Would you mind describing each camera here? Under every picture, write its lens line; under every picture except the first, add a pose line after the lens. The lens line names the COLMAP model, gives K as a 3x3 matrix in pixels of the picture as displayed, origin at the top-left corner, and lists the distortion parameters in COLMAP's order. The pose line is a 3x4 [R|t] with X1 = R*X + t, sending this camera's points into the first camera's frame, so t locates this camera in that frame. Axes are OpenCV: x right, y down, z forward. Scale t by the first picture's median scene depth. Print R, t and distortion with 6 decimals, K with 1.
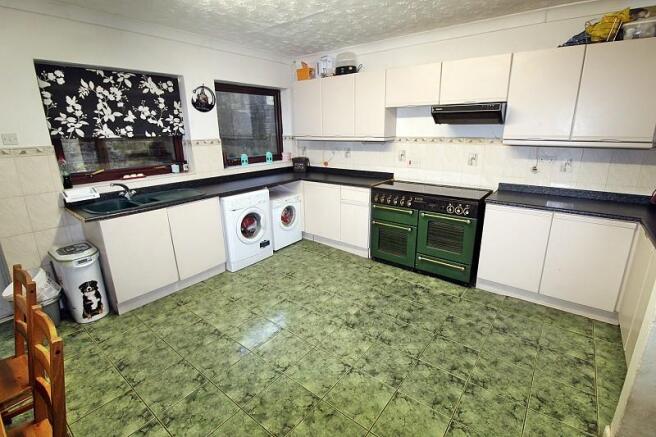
lens RADIAL K [[304.3, 0, 333.9], [0, 304.3, 208.5], [0, 0, 1]] dist [0.000834, -0.015870]
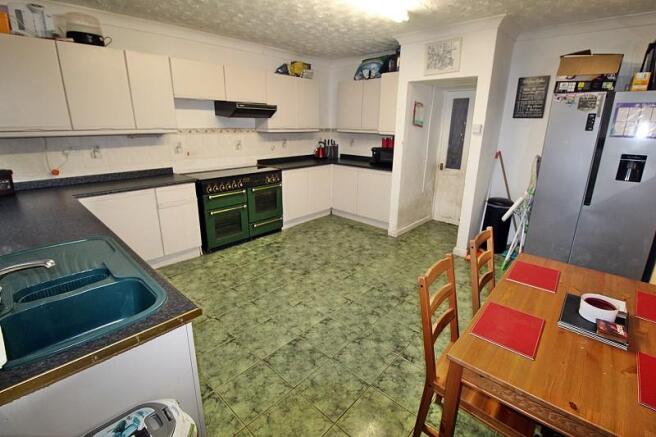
lens RADIAL K [[304.3, 0, 333.9], [0, 304.3, 208.5], [0, 0, 1]] dist [0.000834, -0.015870]
pose [[0.075200, -0.260366, 0.962577, -0.938267], [0.237506, 0.942206, 0.236301, -0.130923], [-0.968471, 0.210848, 0.132692, 0.548451]]
